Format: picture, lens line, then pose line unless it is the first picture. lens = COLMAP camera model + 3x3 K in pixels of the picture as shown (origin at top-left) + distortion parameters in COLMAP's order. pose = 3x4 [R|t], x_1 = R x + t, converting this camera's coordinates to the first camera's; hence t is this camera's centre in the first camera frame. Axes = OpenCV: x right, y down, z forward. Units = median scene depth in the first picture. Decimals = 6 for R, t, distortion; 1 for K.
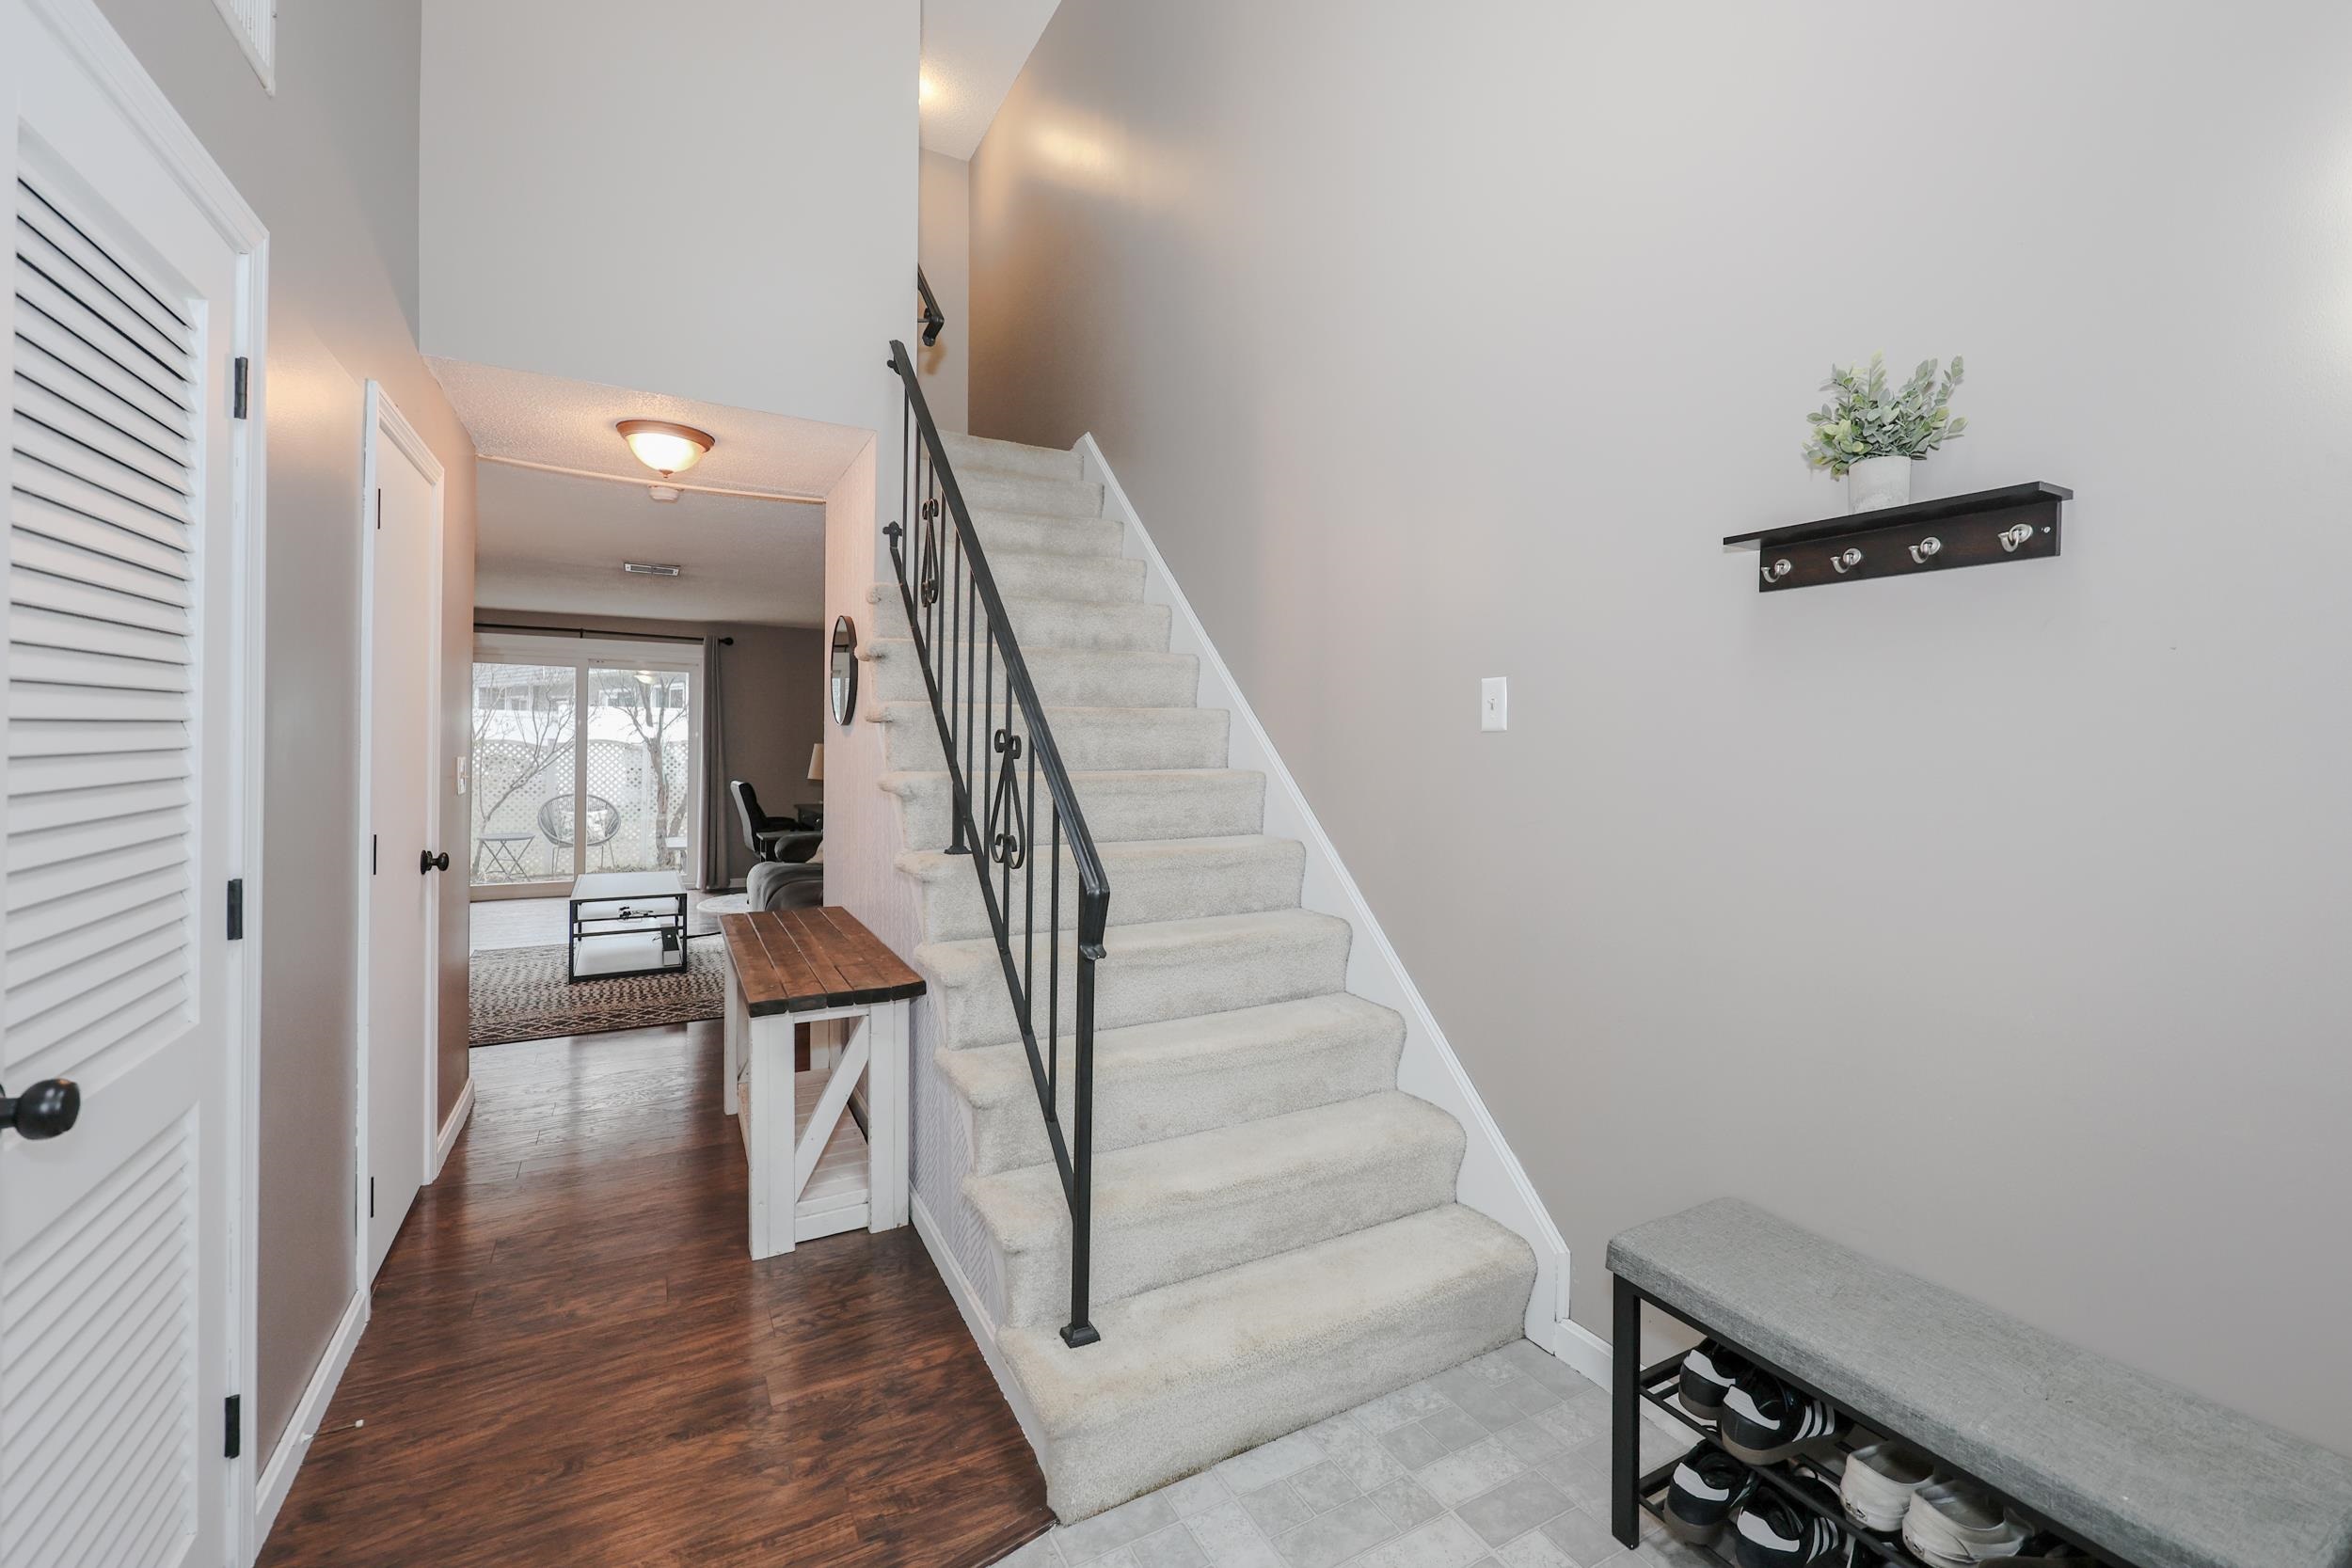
lens RADIAL K [[976.0, 0, 1207.8], [0, 976.0, 755.3], [0, 0, 1]] dist [0.002069, -0.000893]
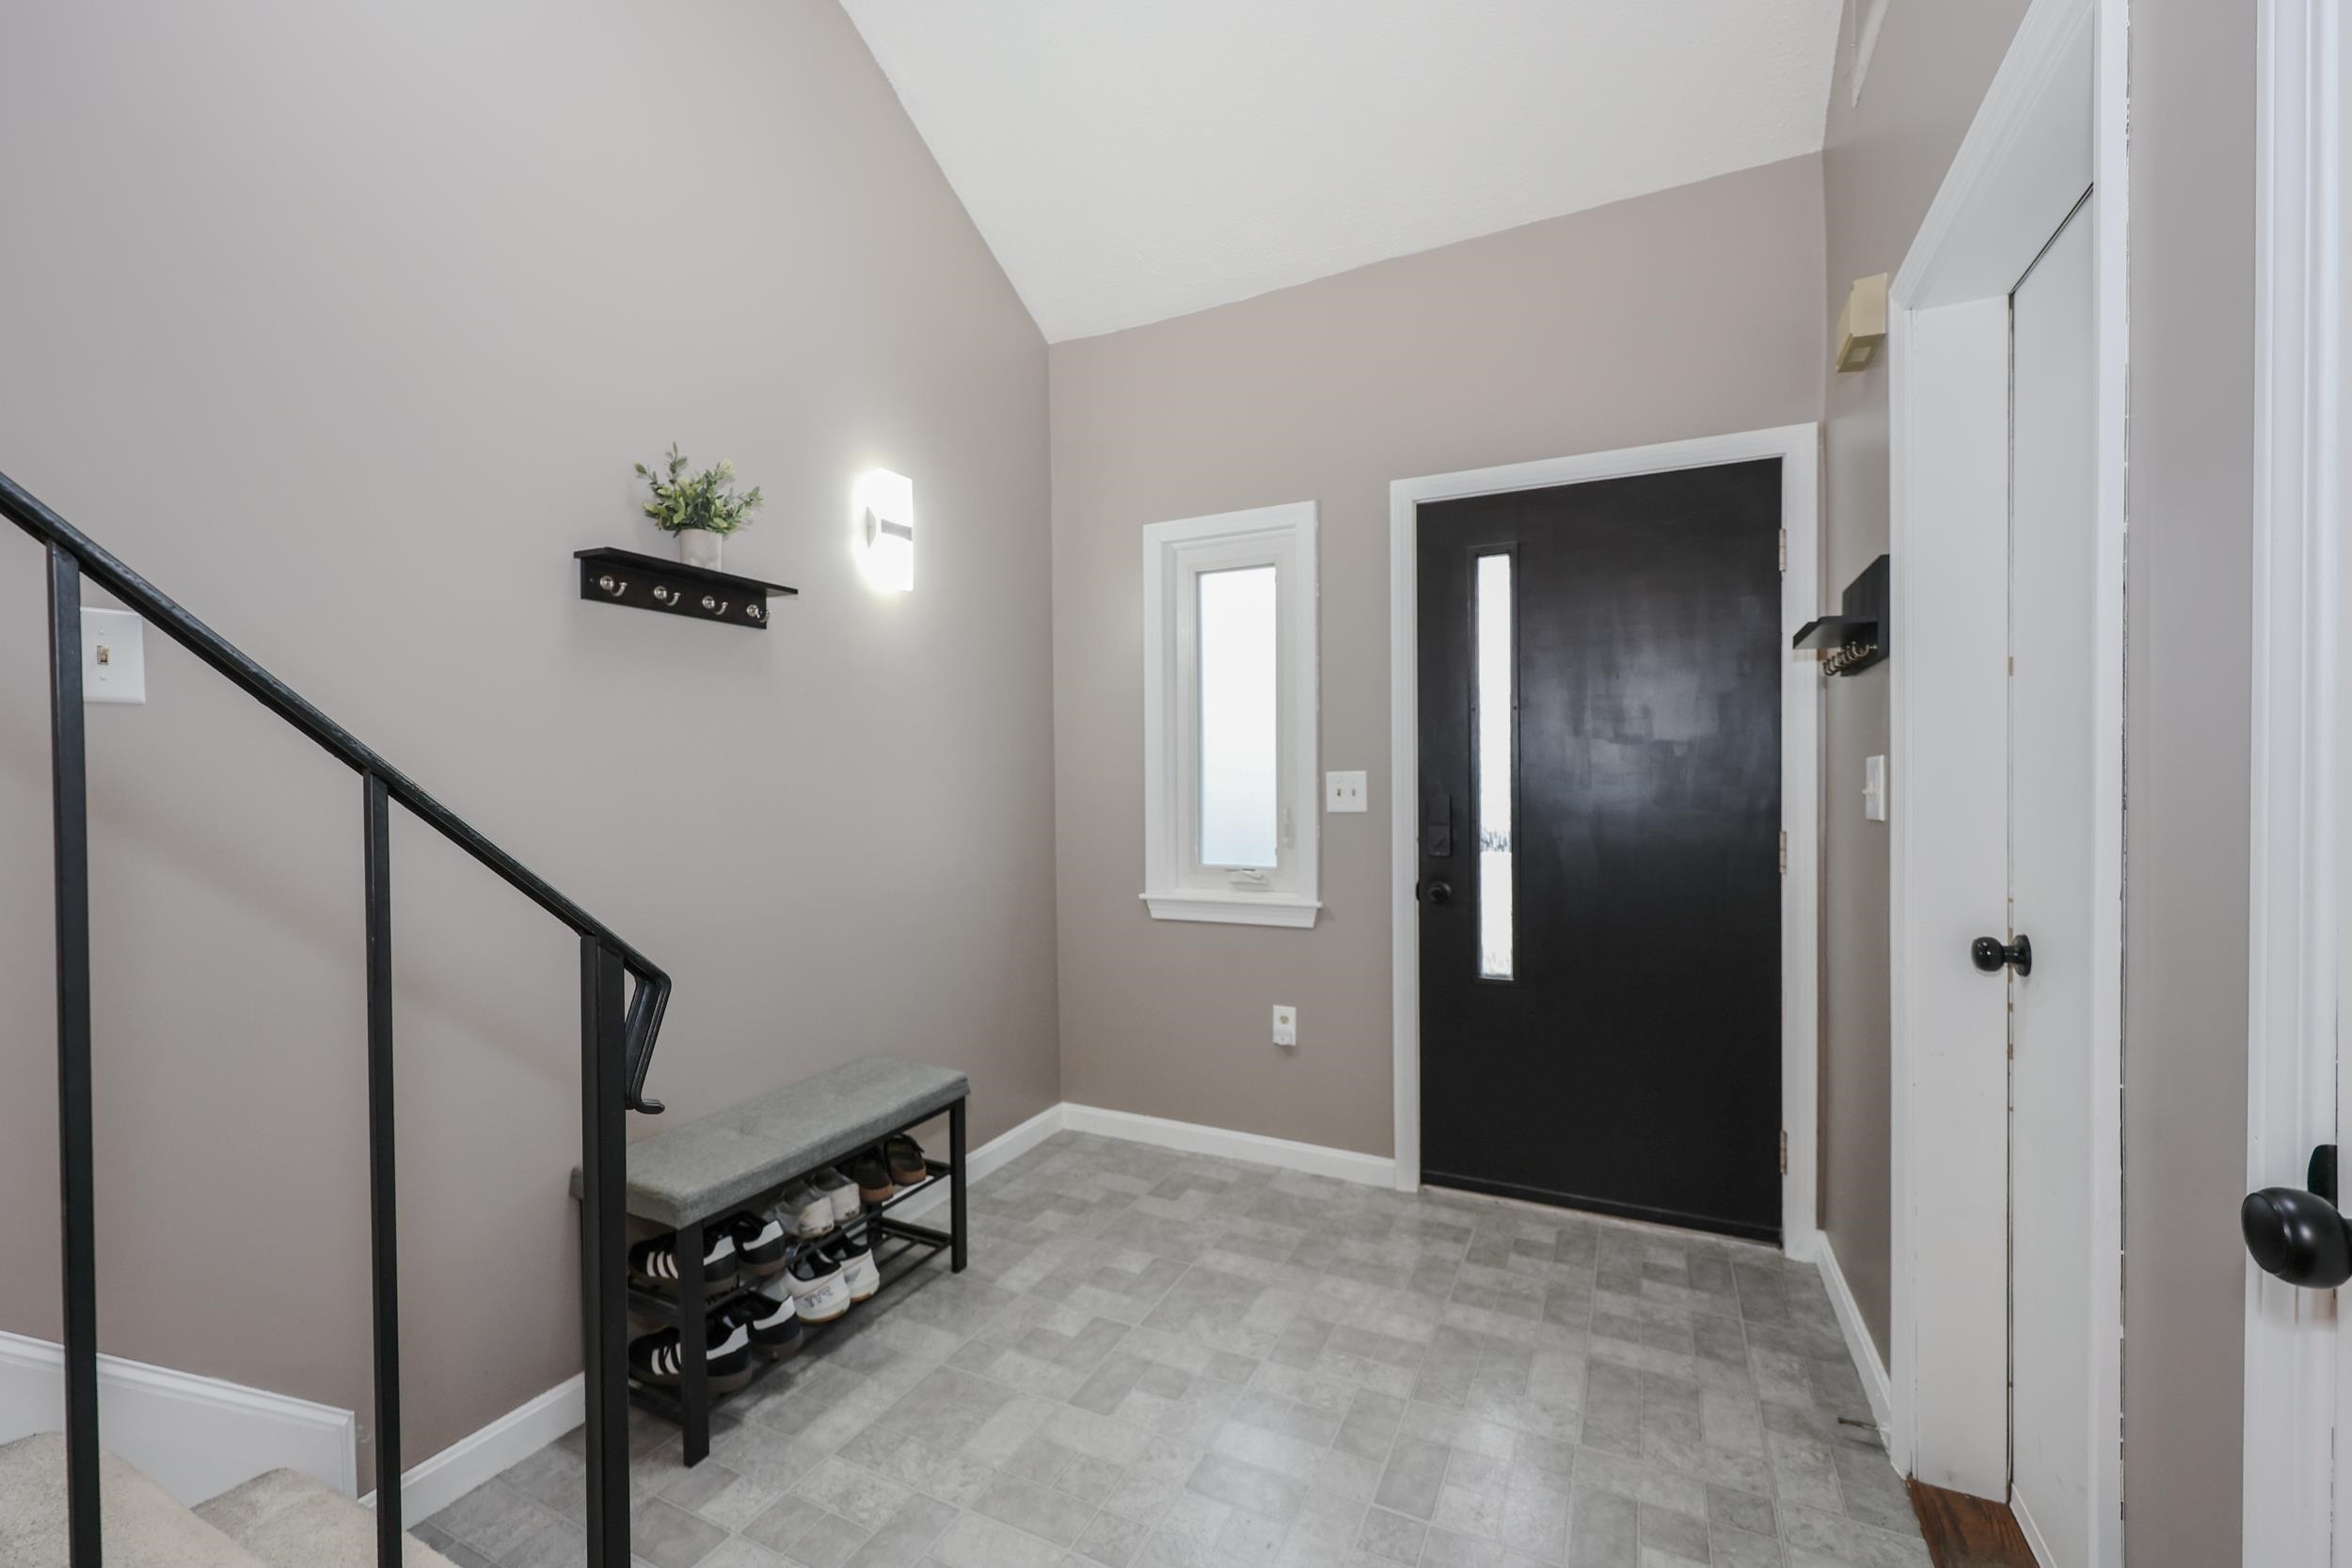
lens RADIAL K [[976.0, 0, 1172.5], [0, 976.0, 791.2], [0, 0, 1]] dist [0.002069, -0.000893]
pose [[-0.542775, -0.023135, 0.839560, -0.174050], [0.002930, 0.999562, 0.029438, 0.004504], [-0.839873, 0.018438, -0.542470, 0.253674]]
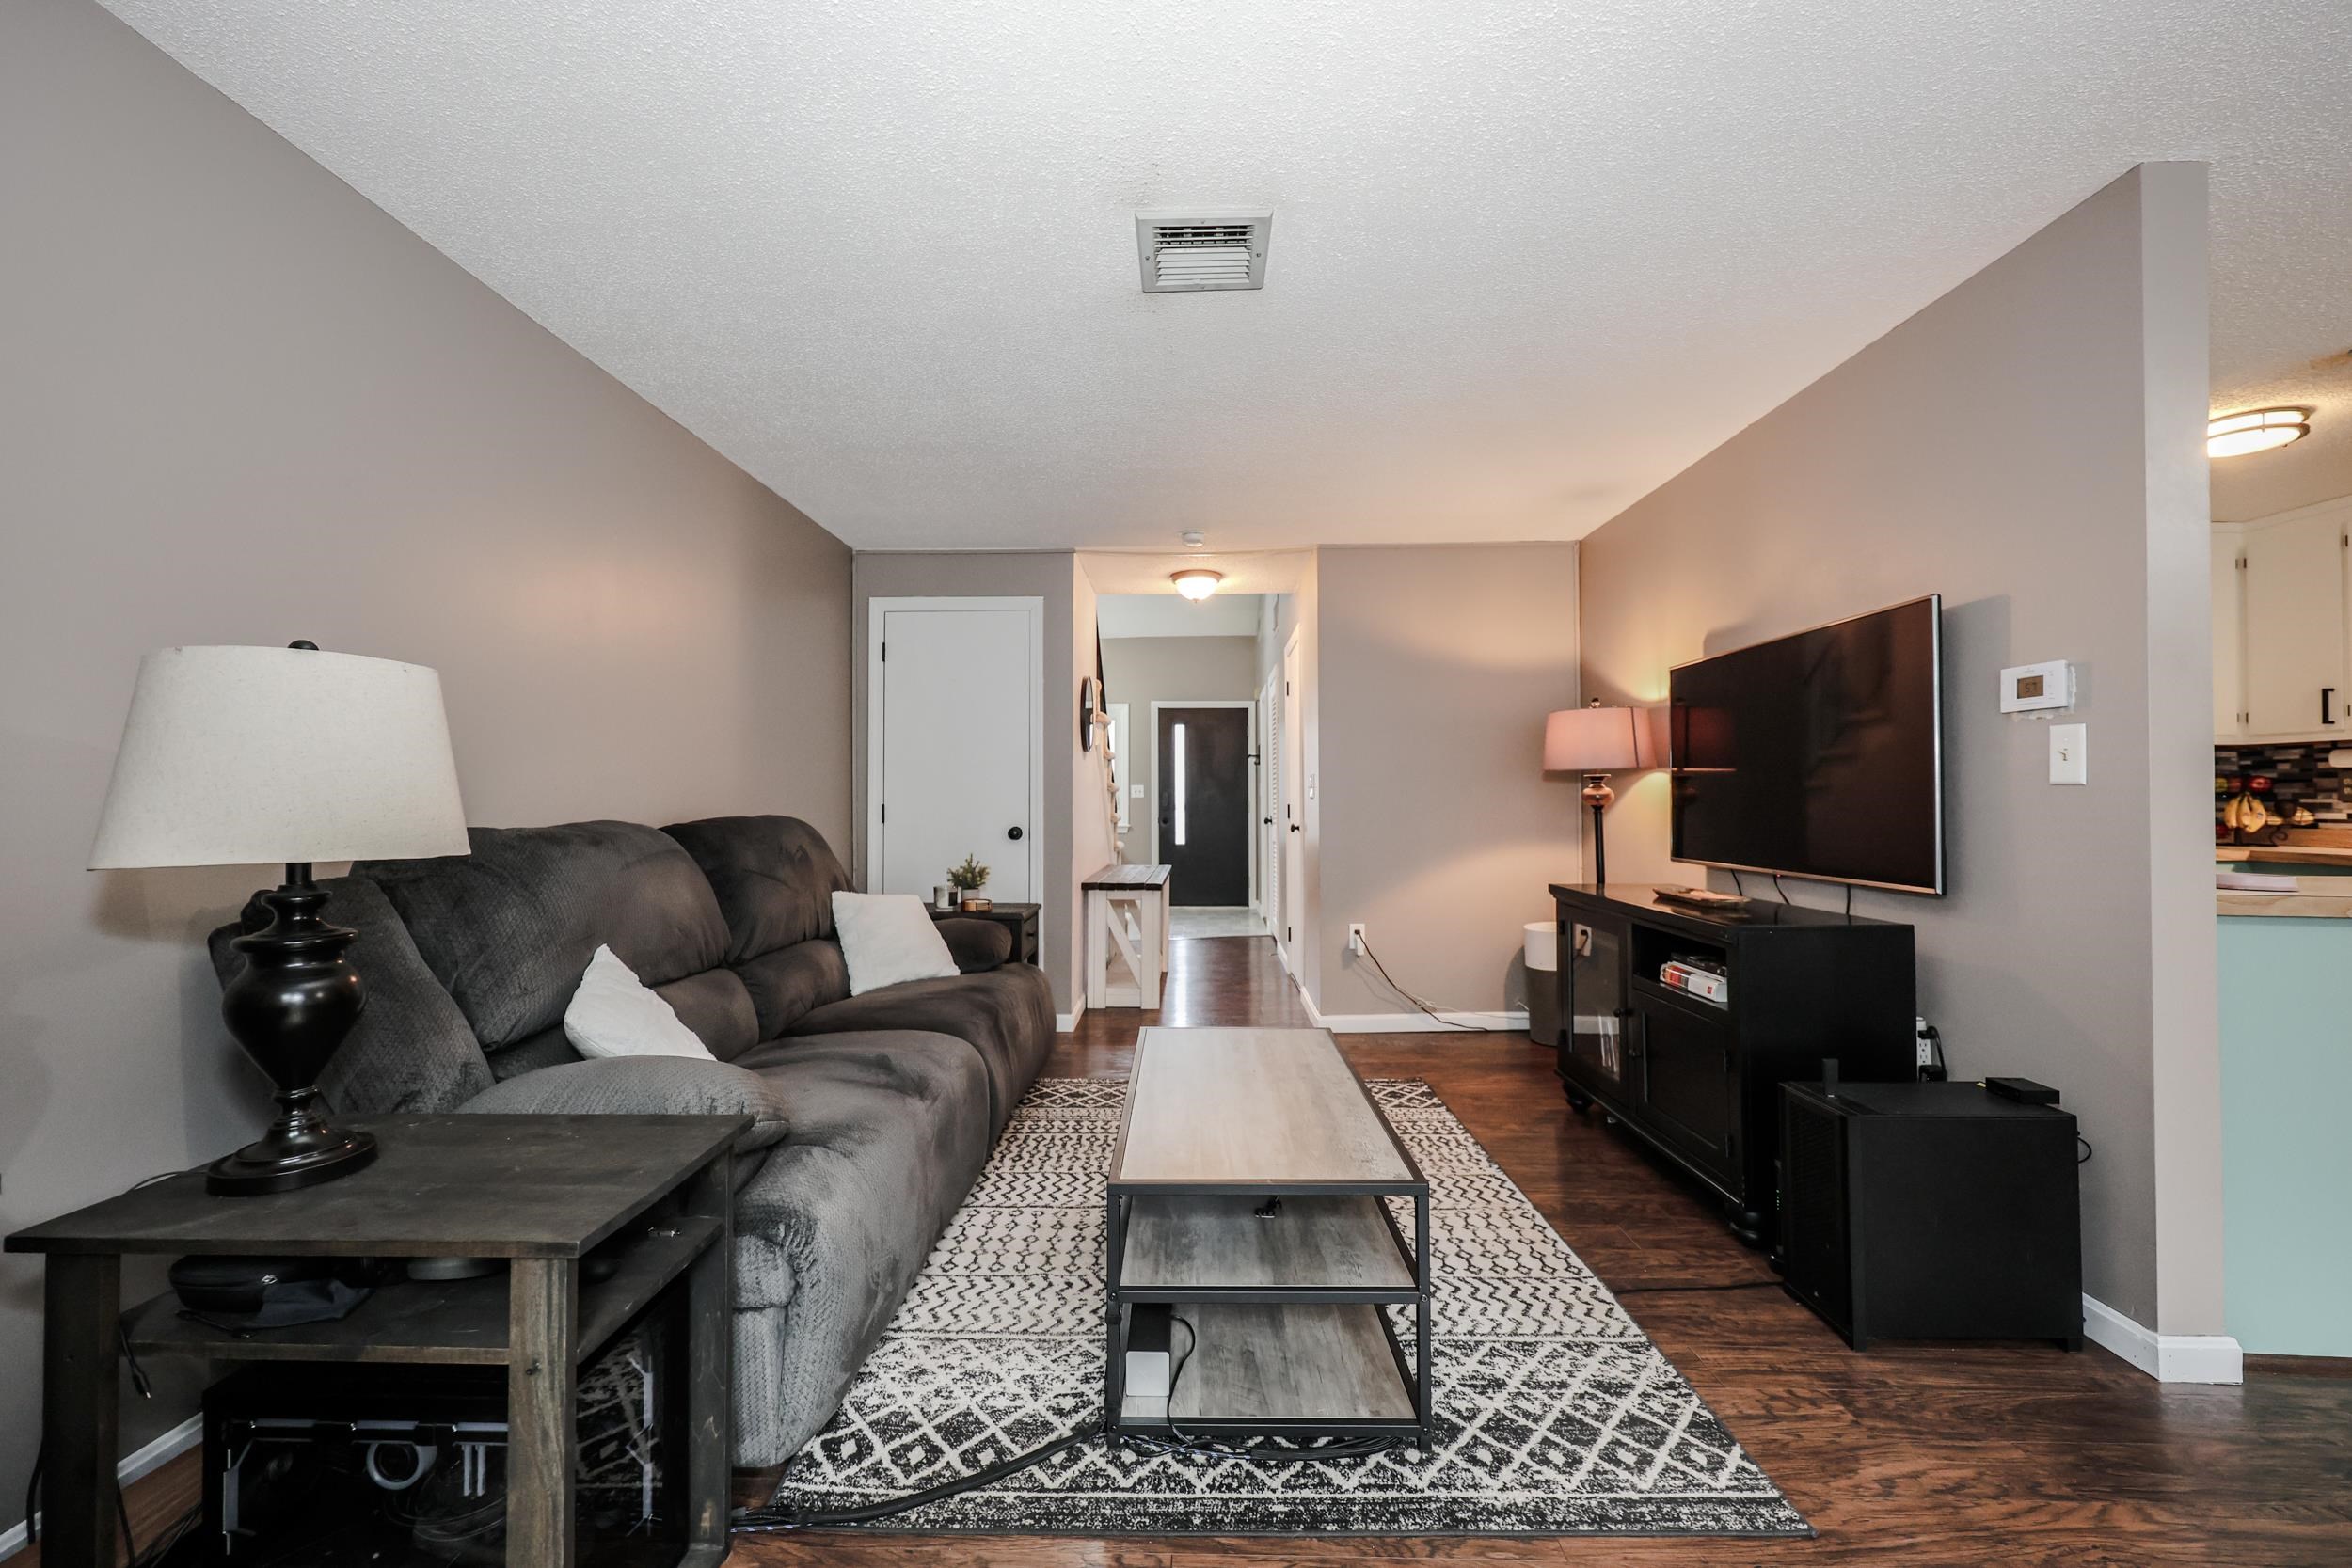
lens RADIAL K [[976.0, 0, 1172.7], [0, 976.0, 787.7], [0, 0, 1]] dist [0.002069, -0.000893]
pose [[-0.852804, -0.008646, 0.522159, -0.519567], [-0.009022, 0.999958, 0.001822, 0.007995], [-0.522152, -0.003157, -0.852846, 0.911202]]
